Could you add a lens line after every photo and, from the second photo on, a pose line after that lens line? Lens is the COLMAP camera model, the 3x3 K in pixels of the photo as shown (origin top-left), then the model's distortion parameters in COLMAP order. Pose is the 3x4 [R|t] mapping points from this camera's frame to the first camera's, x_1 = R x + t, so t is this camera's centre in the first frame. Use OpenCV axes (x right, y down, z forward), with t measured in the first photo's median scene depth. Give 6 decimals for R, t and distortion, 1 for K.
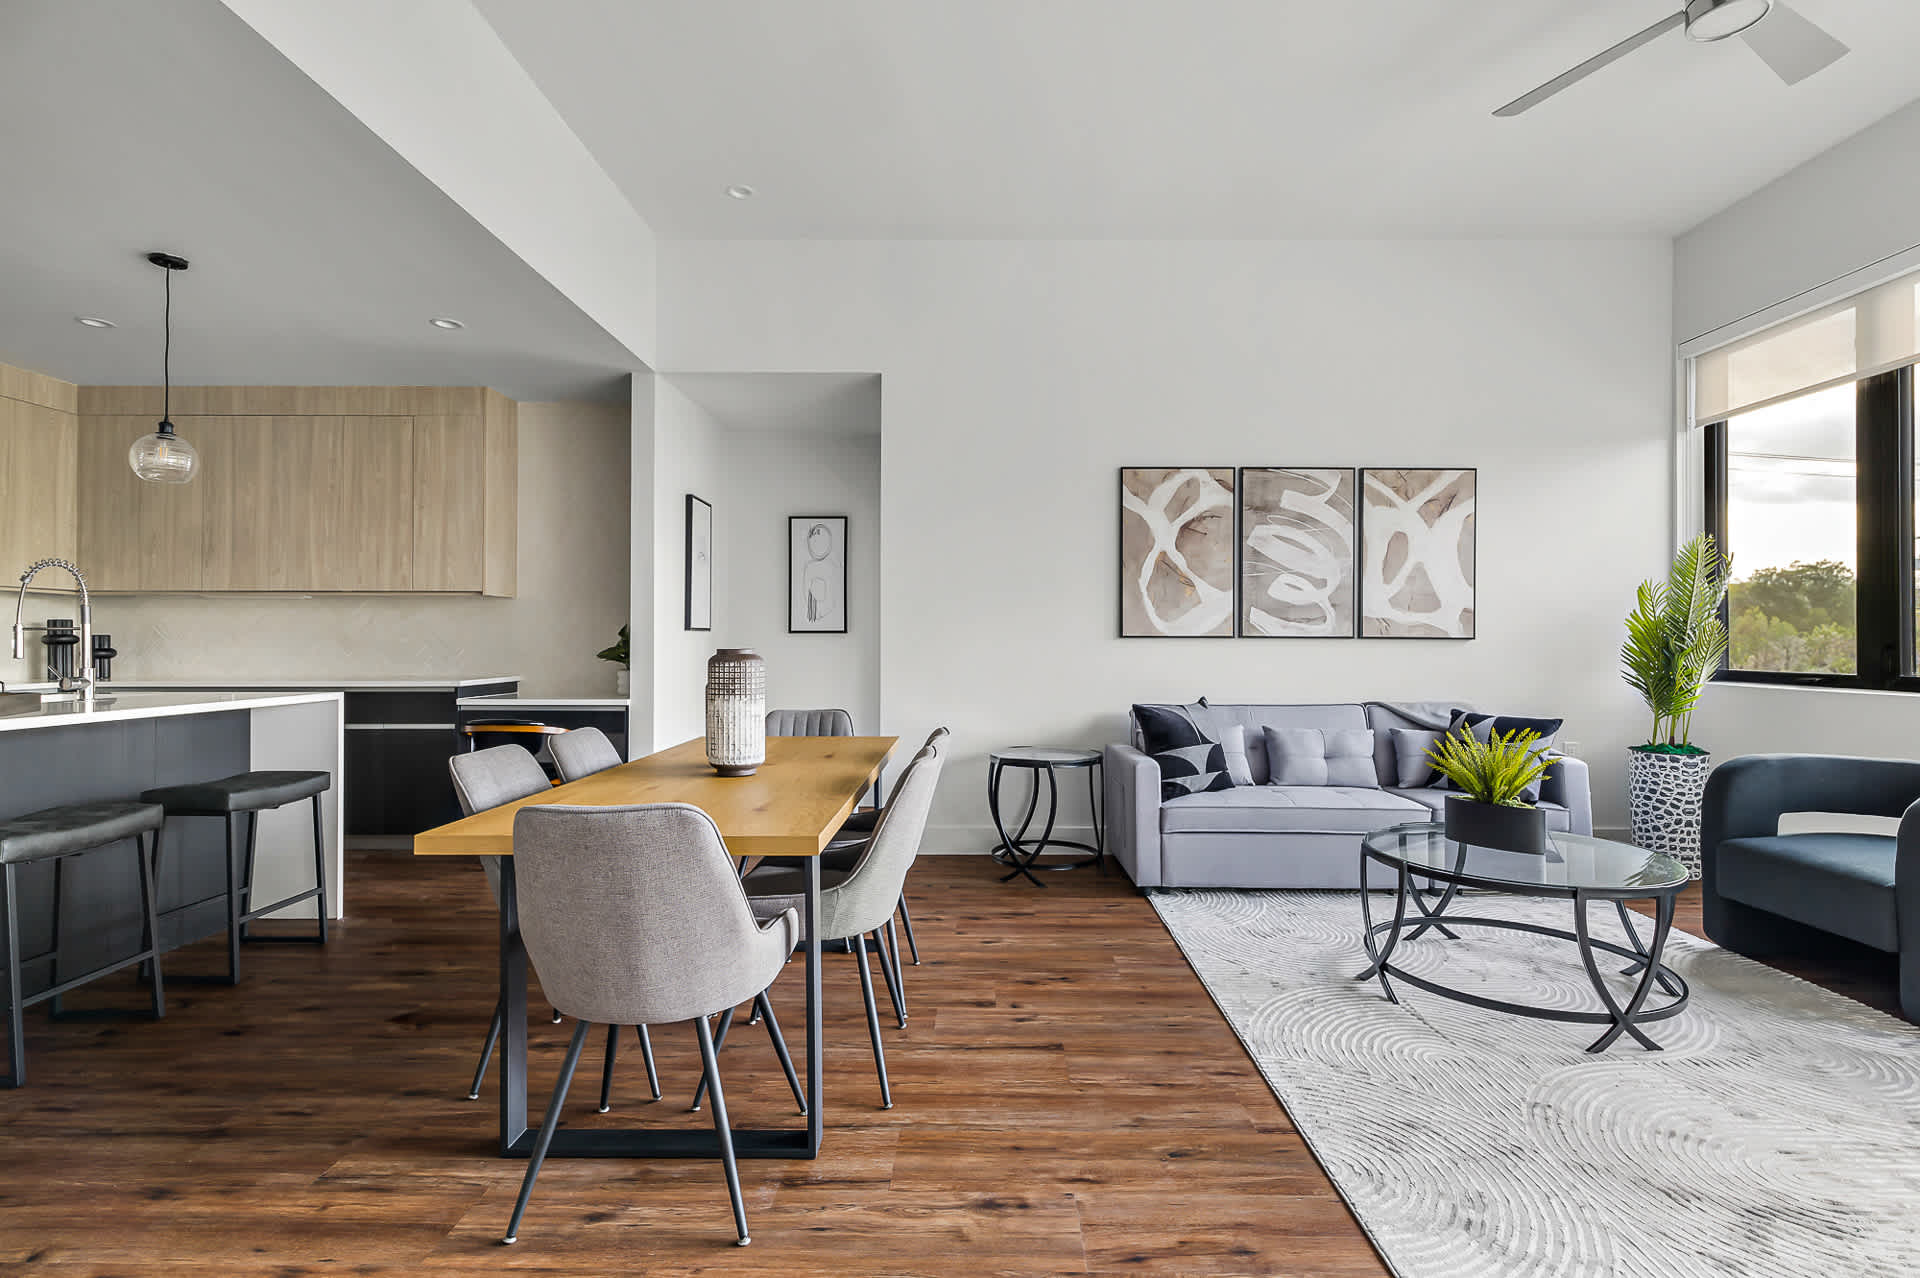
lens RADIAL K [[885.8, 0, 965.0], [0, 885.8, 644.0], [0, 0, 1]] dist [0.000644, 0.000125]
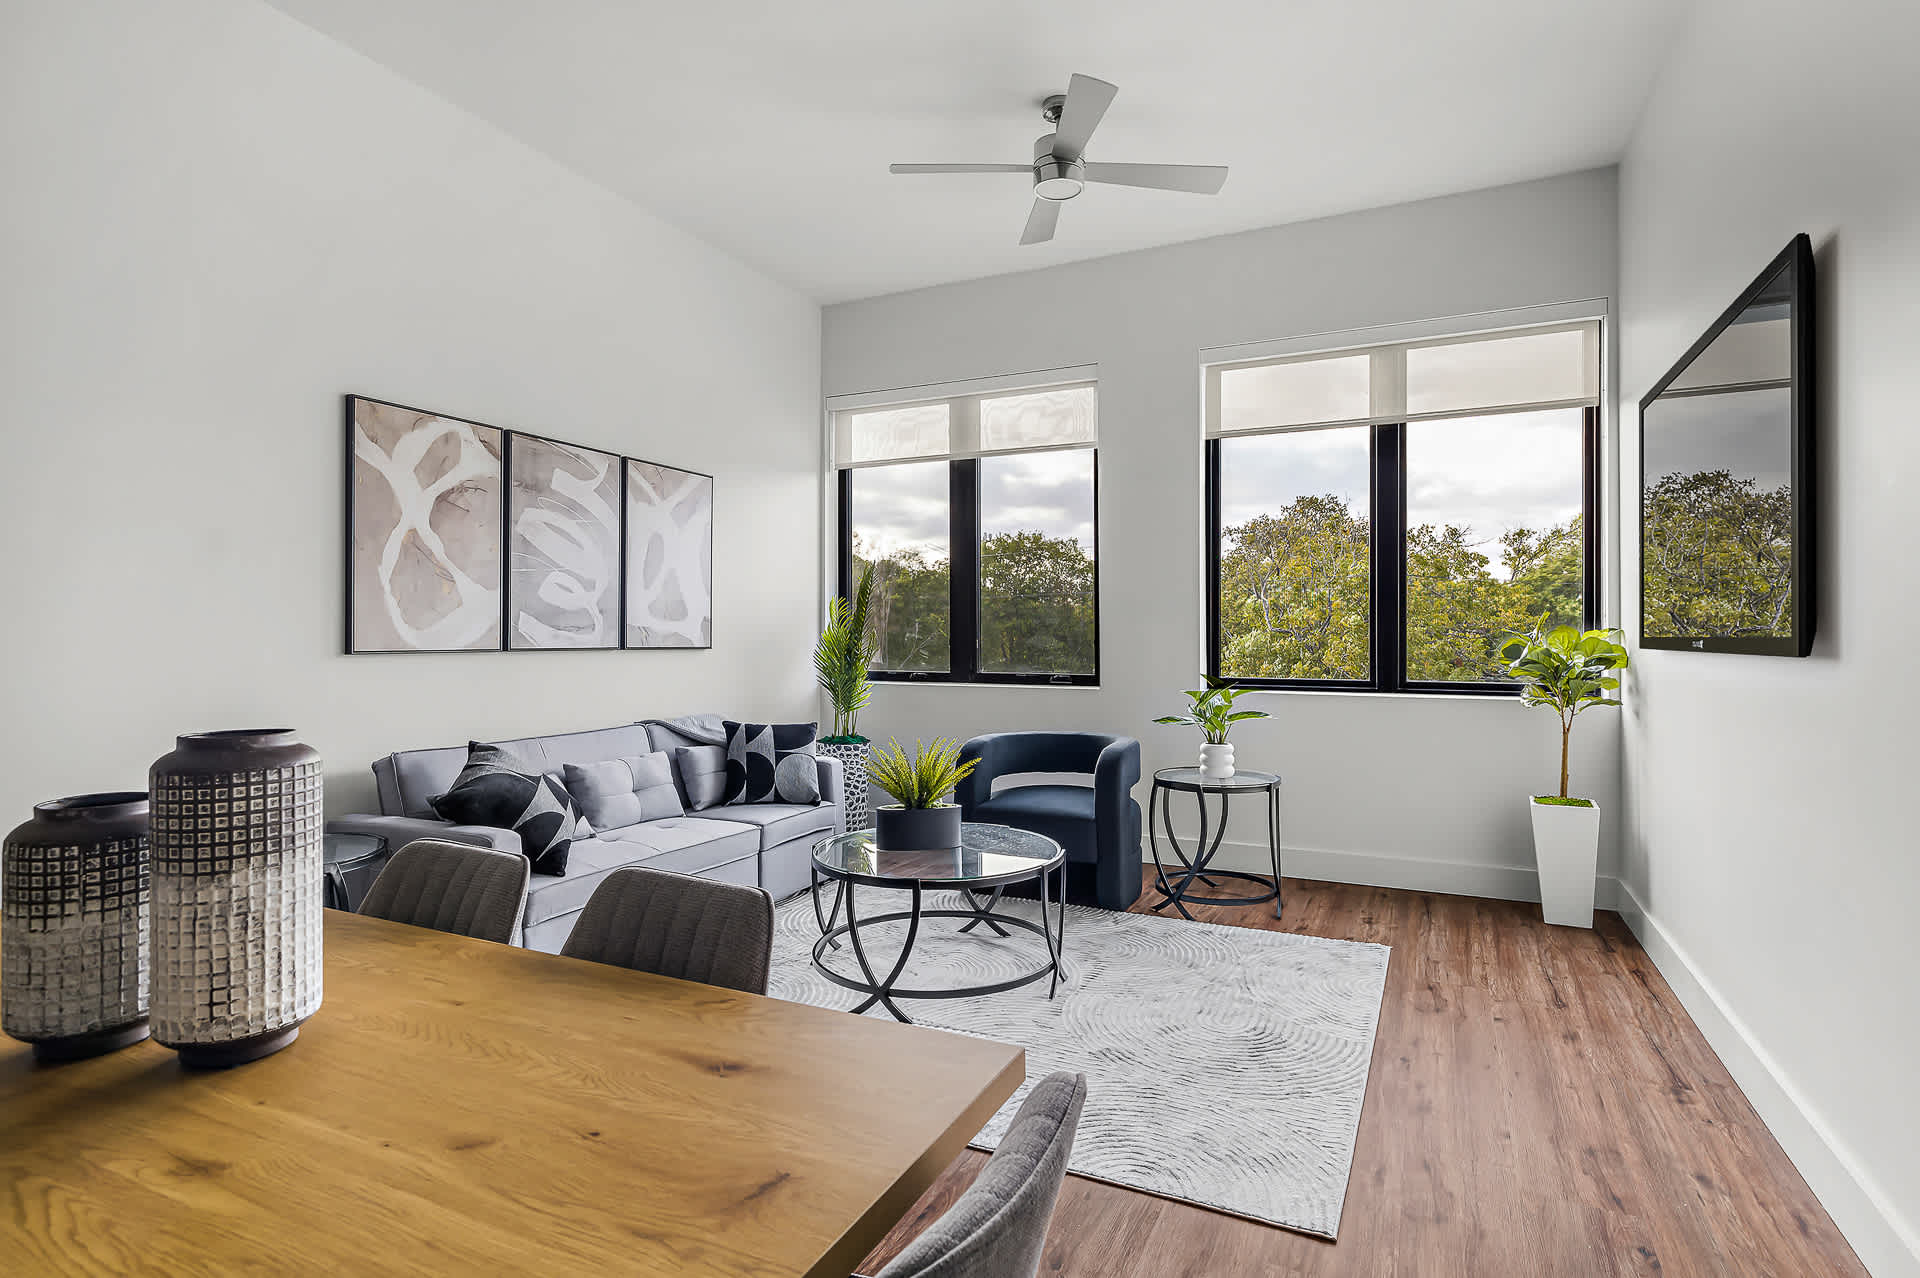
lens RADIAL K [[965.0, 0, 960.0], [0, 965.0, 639.0], [0, 0, 1]] dist [0.000824, 0.000053]
pose [[0.417862, -0.006289, 0.908489, -0.314390], [-0.000367, 0.999975, 0.007091, -0.025635], [-0.908510, -0.003297, 0.417849, 0.317433]]
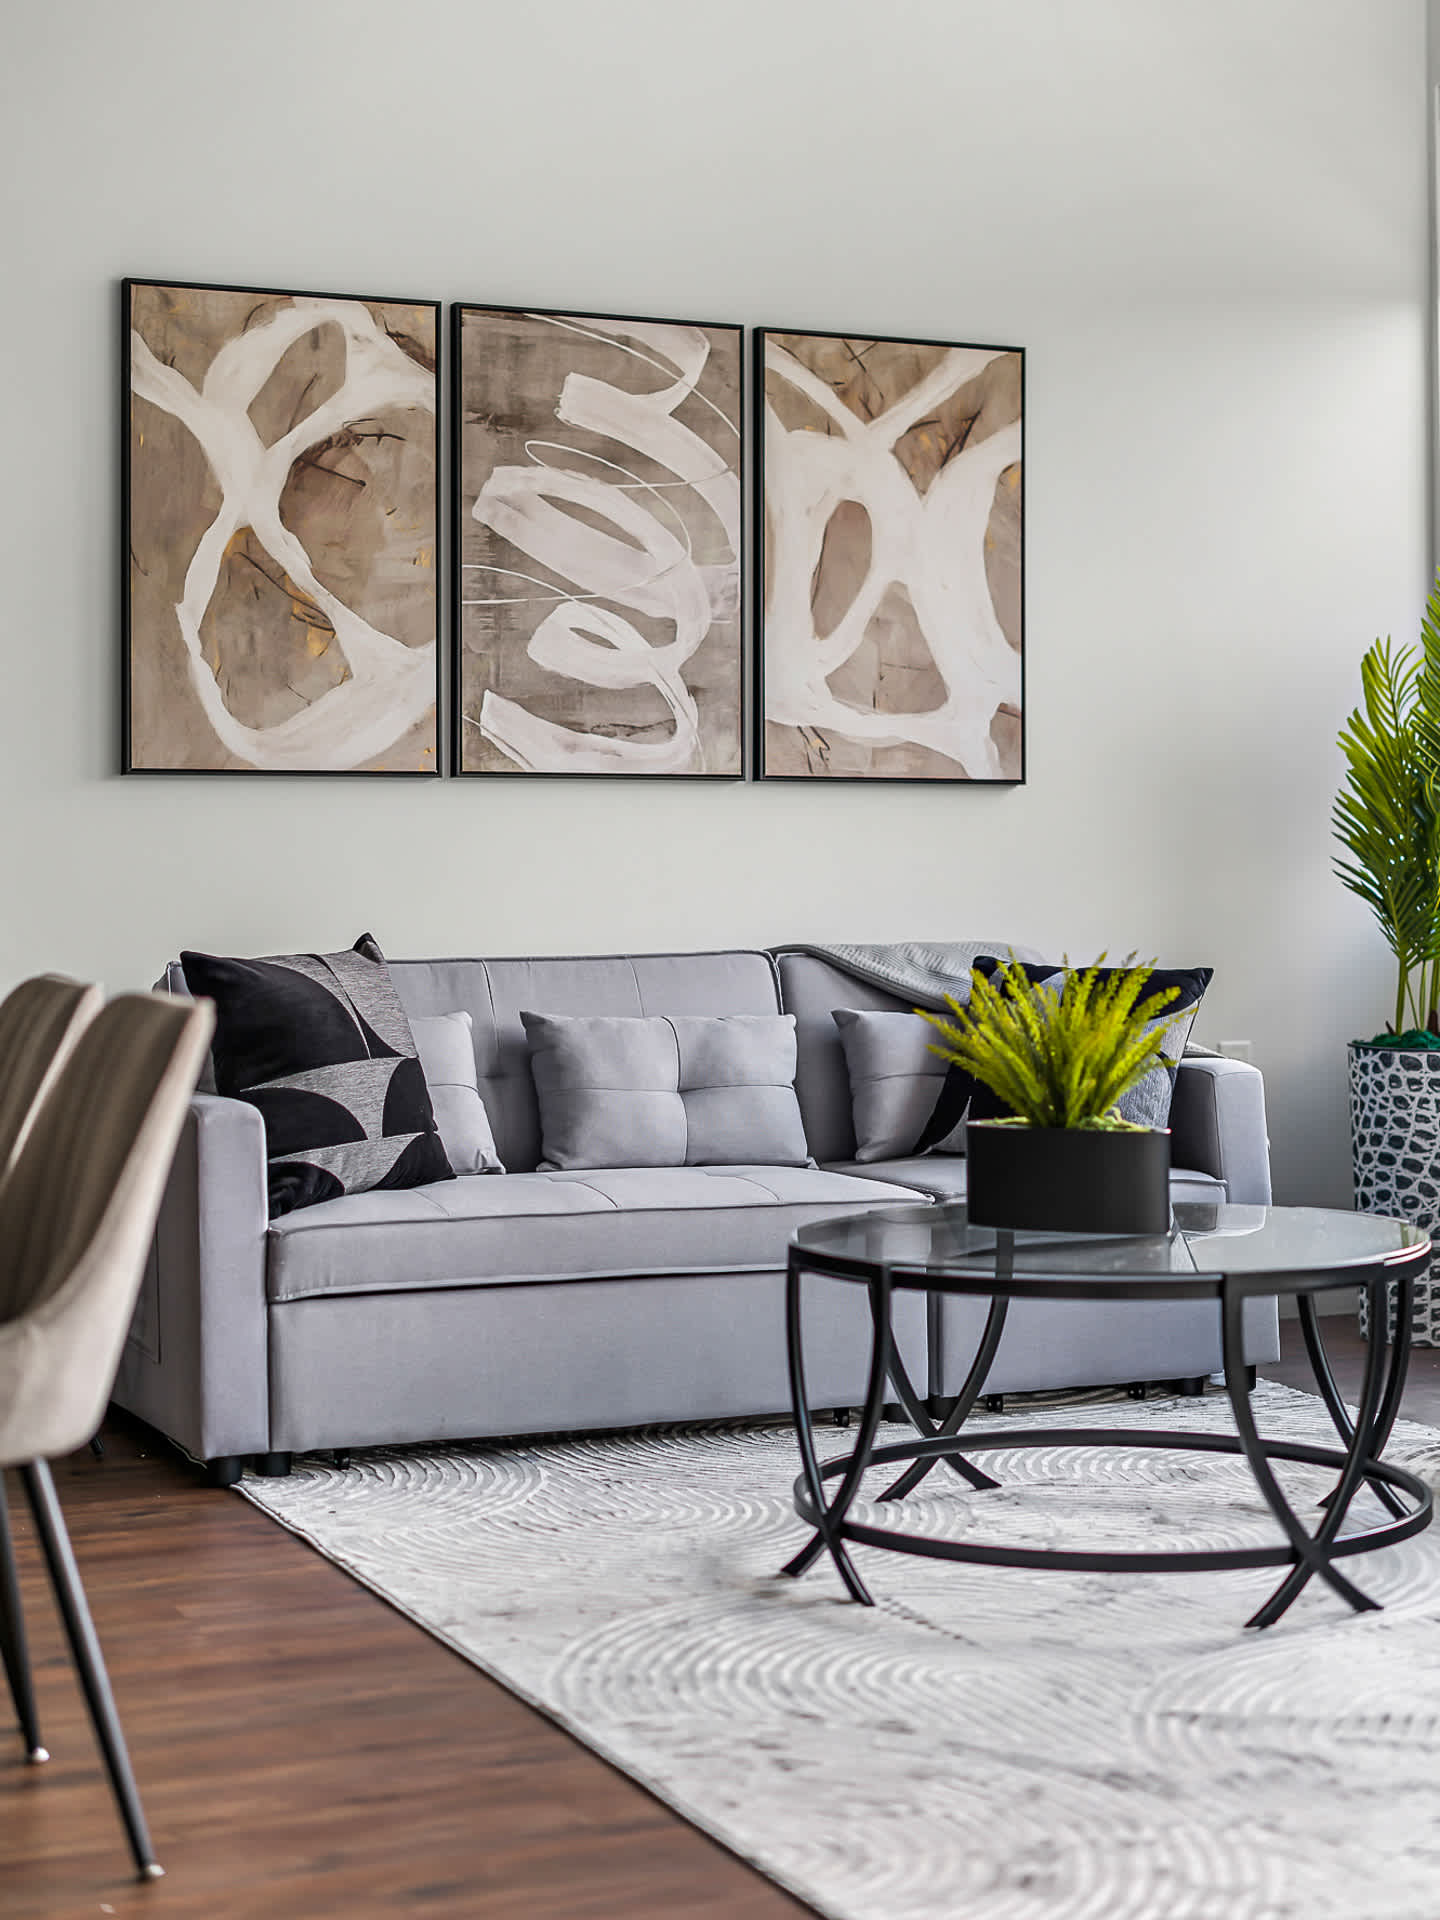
lens RADIAL K [[3062.2, 0, 711.1], [0, 3062.2, 842.7], [0, 0, 1]] dist [-0.011065, -0.002525]
pose [[0.912680, -0.000595, 0.408674, -0.111759], [0.007571, 0.999852, -0.015453, 0.043417], [-0.408604, 0.017198, 0.912550, -0.190882]]
